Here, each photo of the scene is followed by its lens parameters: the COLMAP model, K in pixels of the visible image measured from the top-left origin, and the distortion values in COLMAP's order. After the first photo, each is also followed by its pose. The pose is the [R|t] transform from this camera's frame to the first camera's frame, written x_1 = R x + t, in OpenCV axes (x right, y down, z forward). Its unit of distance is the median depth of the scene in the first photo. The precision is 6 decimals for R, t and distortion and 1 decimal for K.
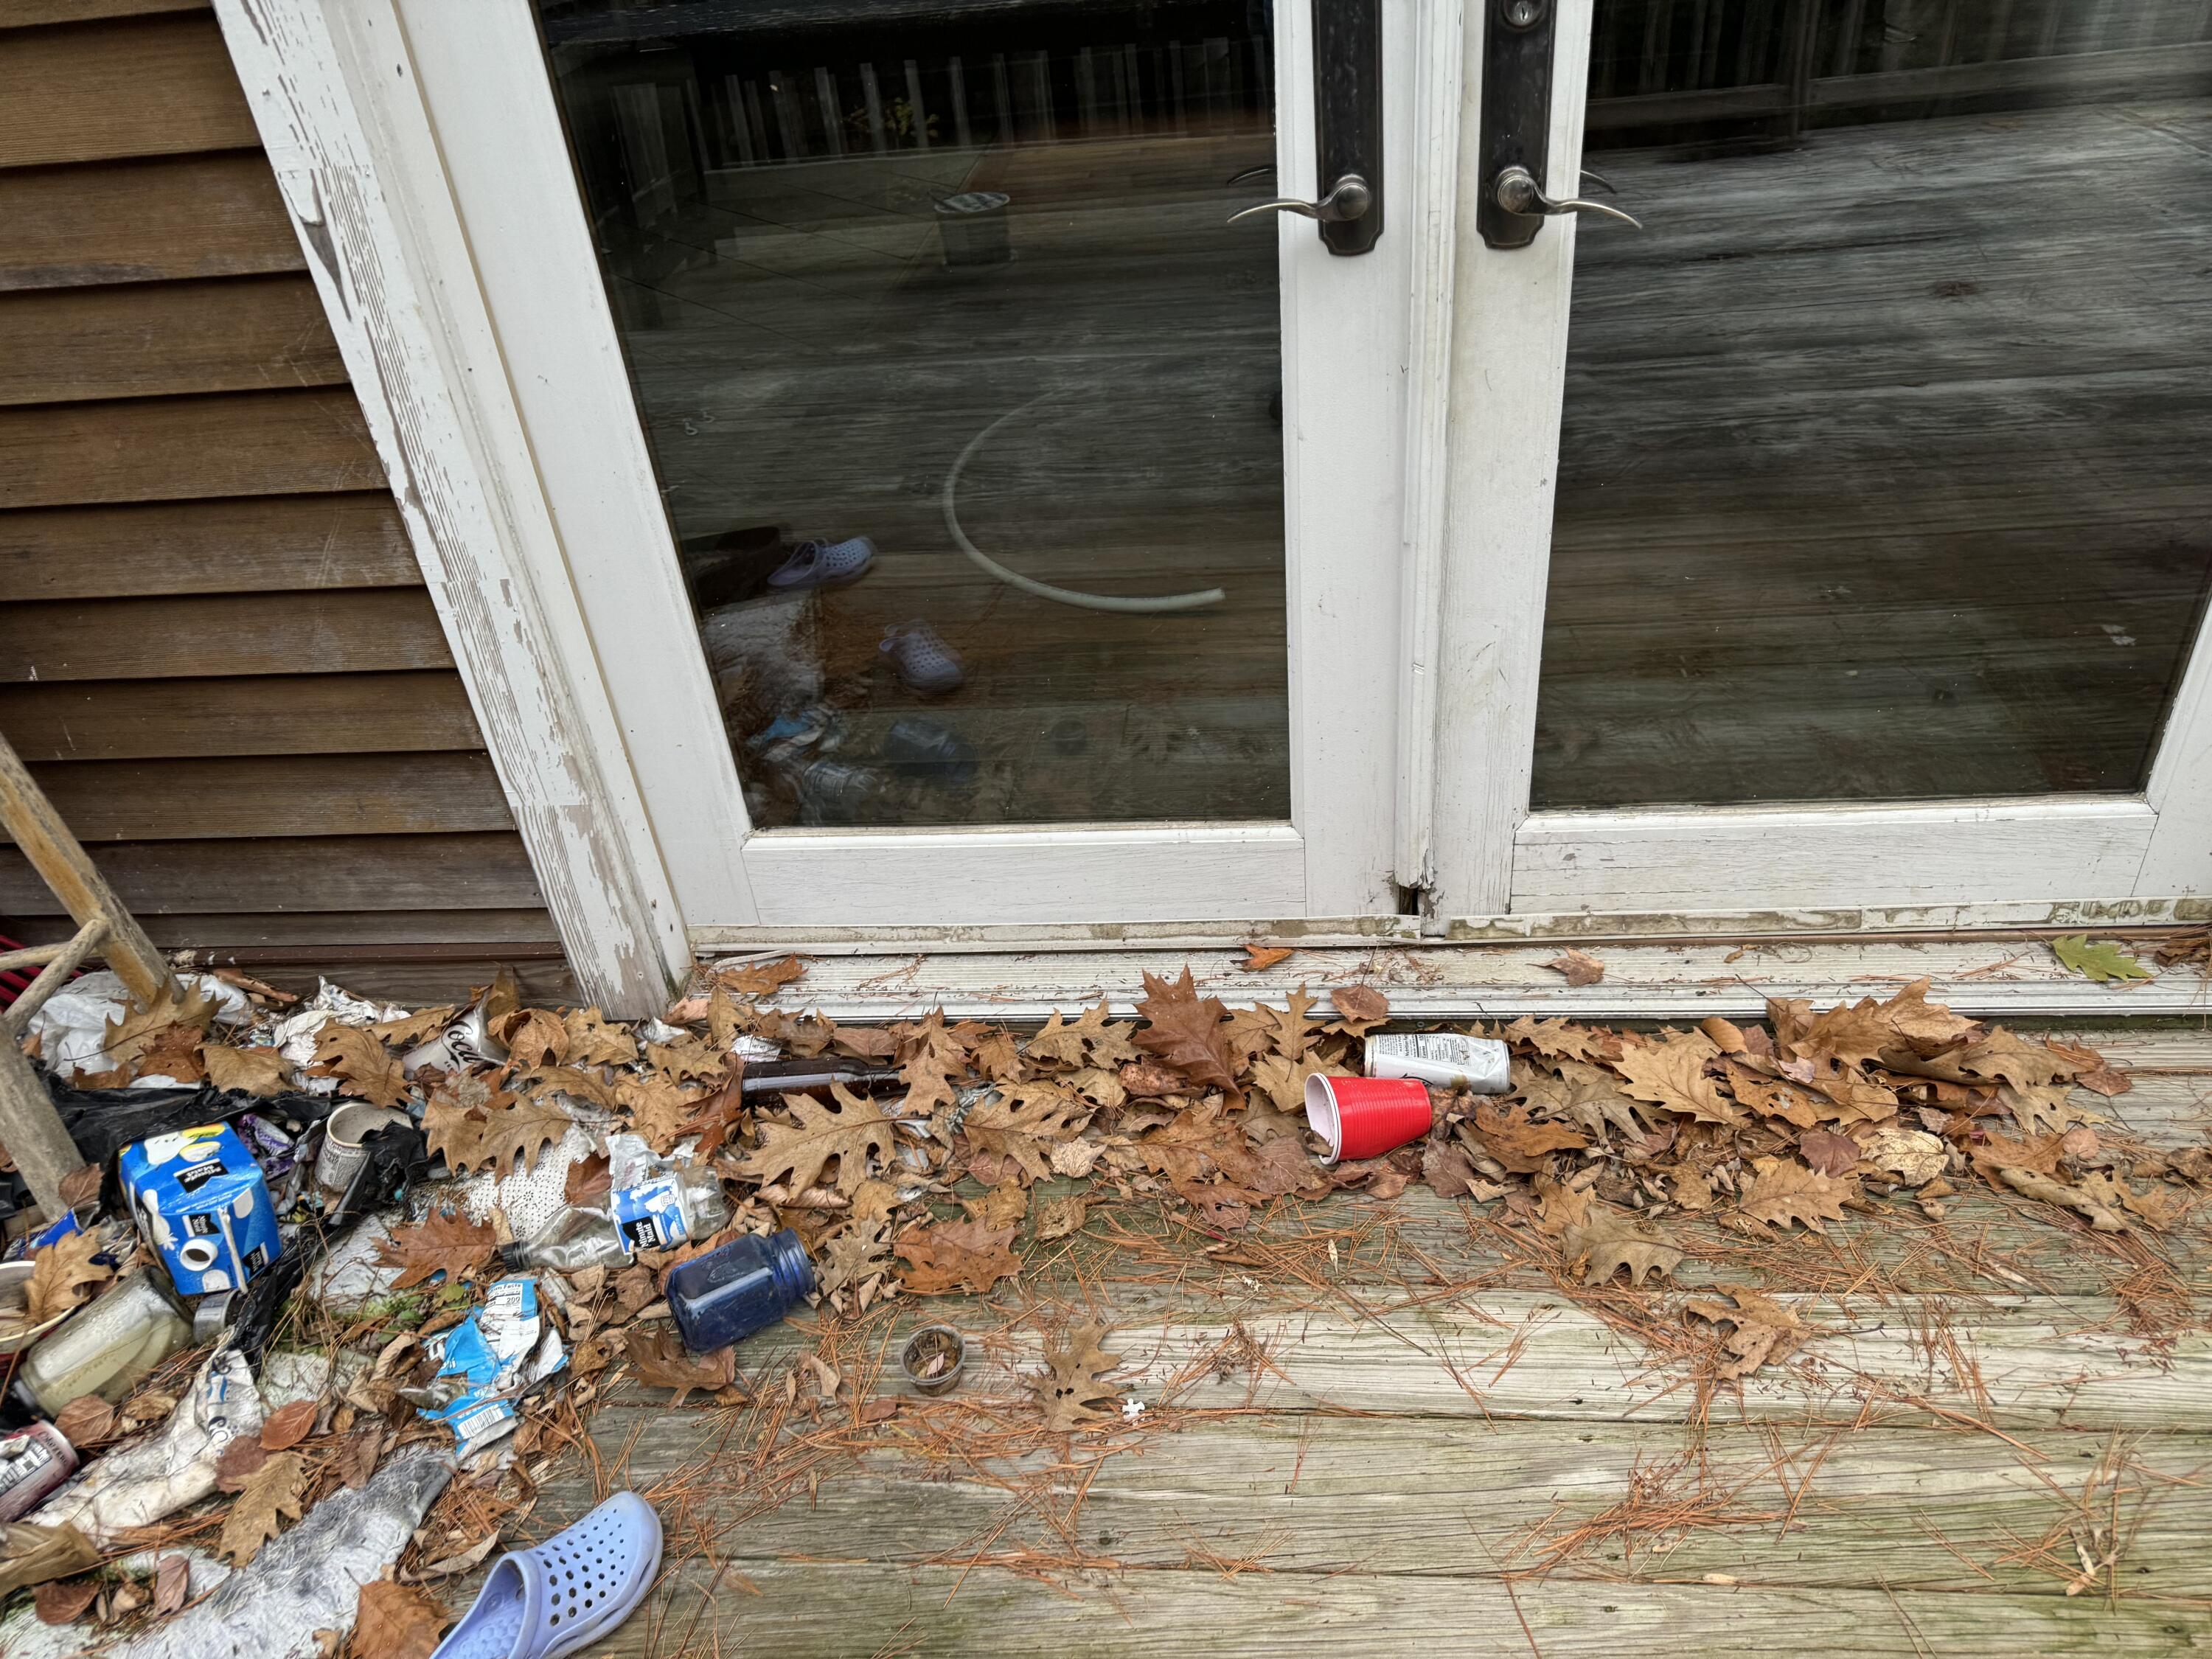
lens RADIAL K [[1574.9, 0, 1103.6], [0, 1574.9, 837.4], [0, 0, 1]] dist [0.037417, -0.021012]
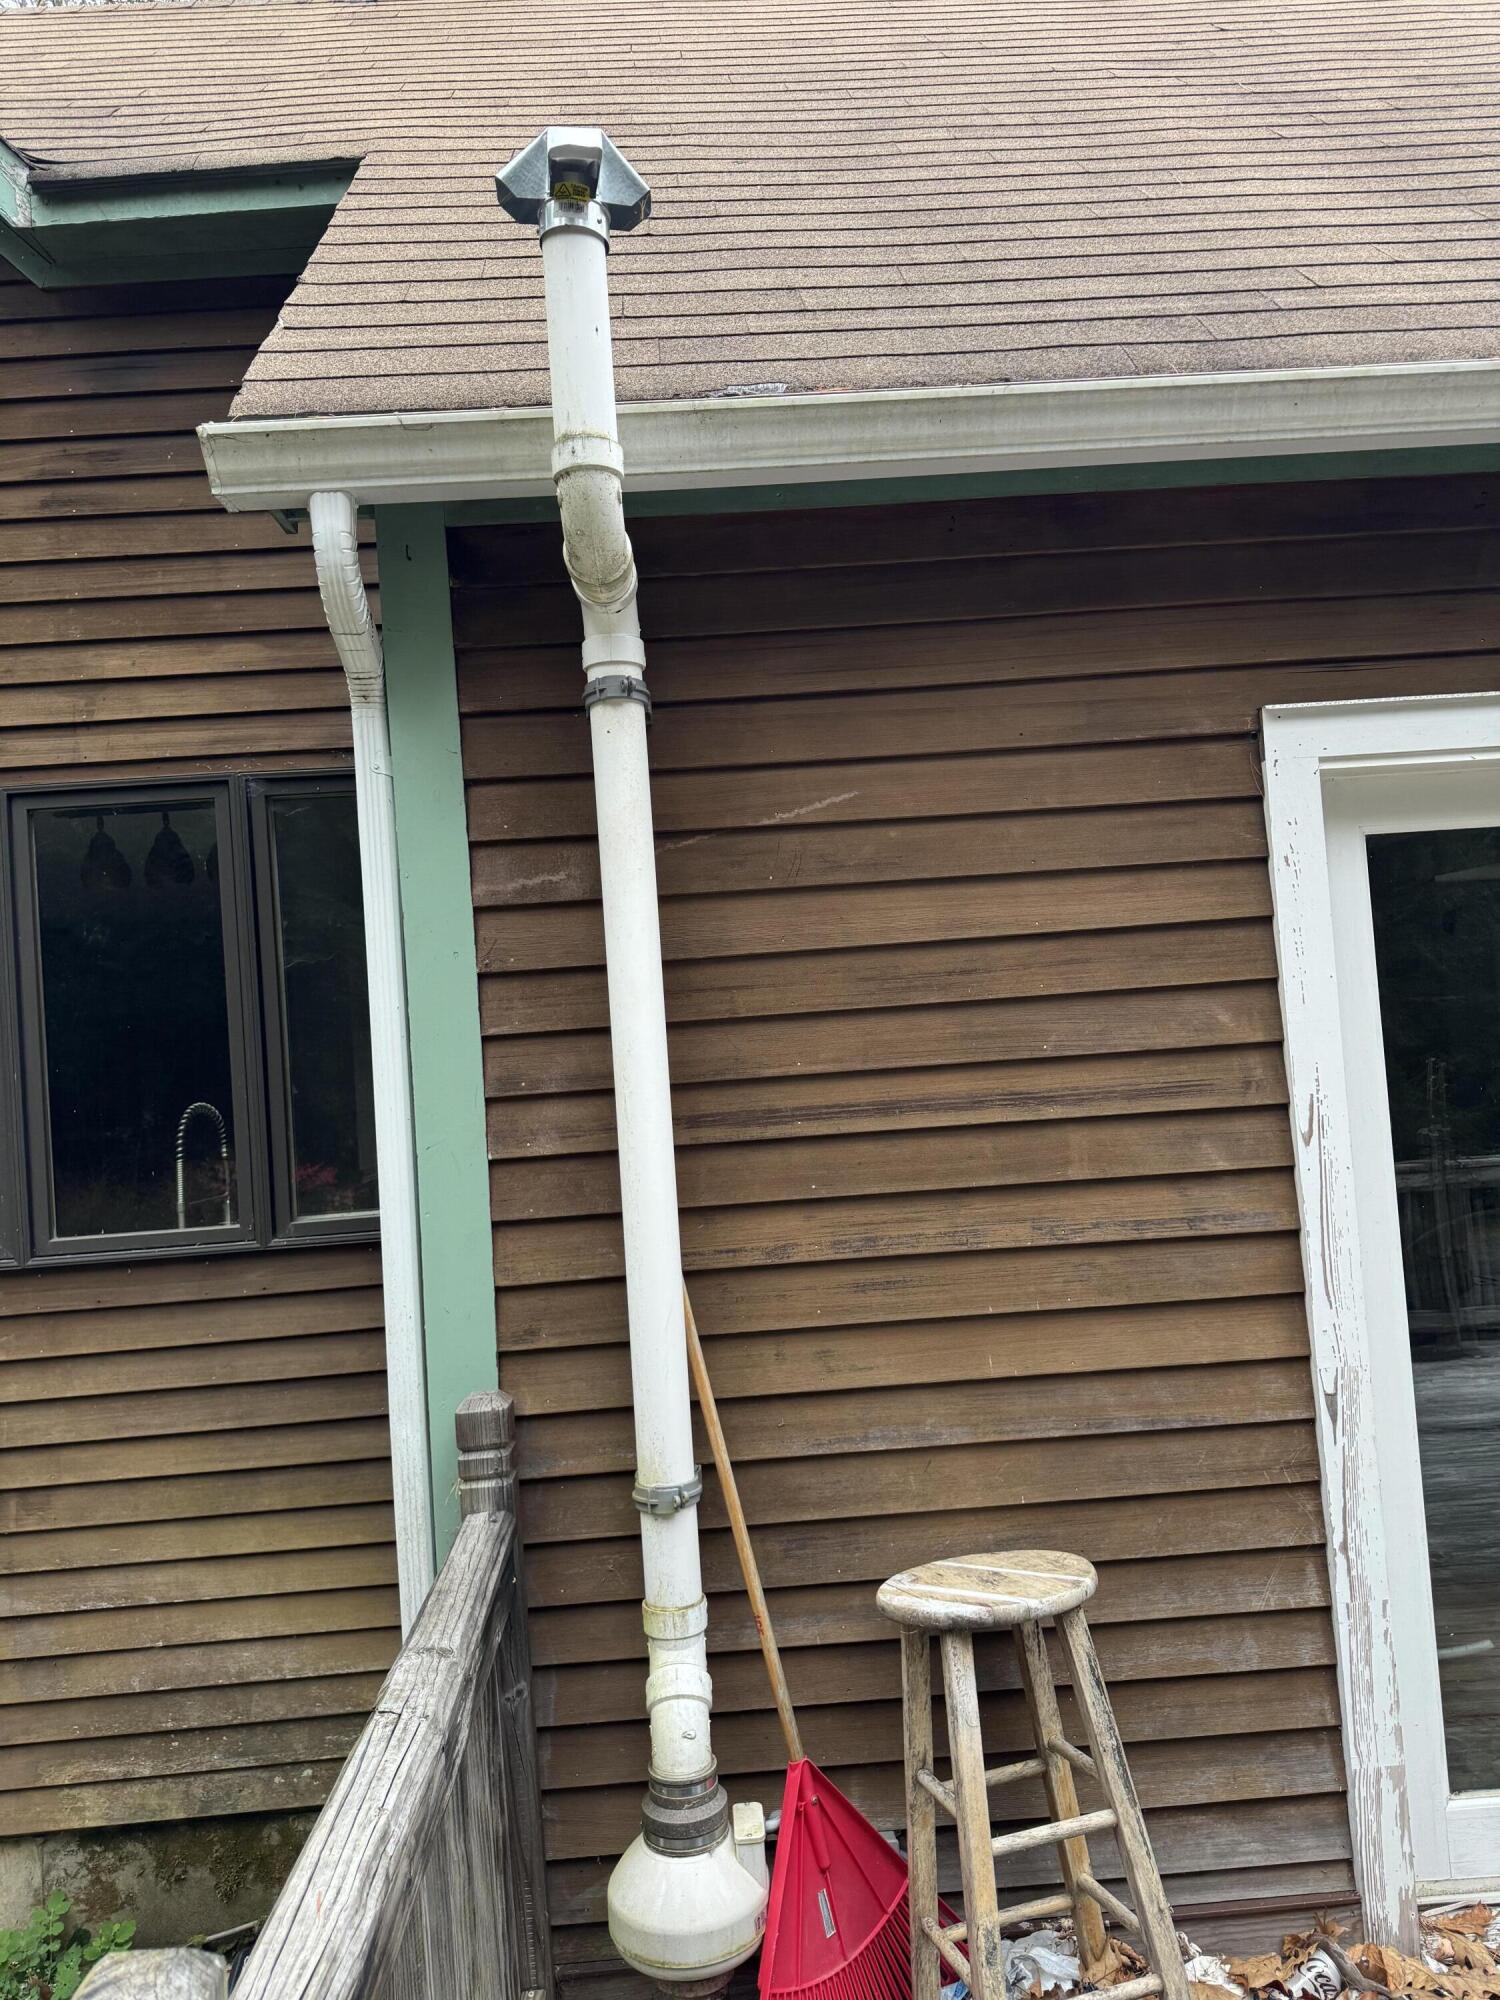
lens RADIAL K [[1424.0, 0, 729.7], [0, 1424.0, 1039.7], [0, 0, 1]] dist [0.037417, -0.021012]
pose [[0.989437, 0.031702, 0.141456, -1.284646], [0.057622, 0.809383, -0.584447, 0.202292], [-0.133020, 0.586424, 0.799007, -0.453681]]
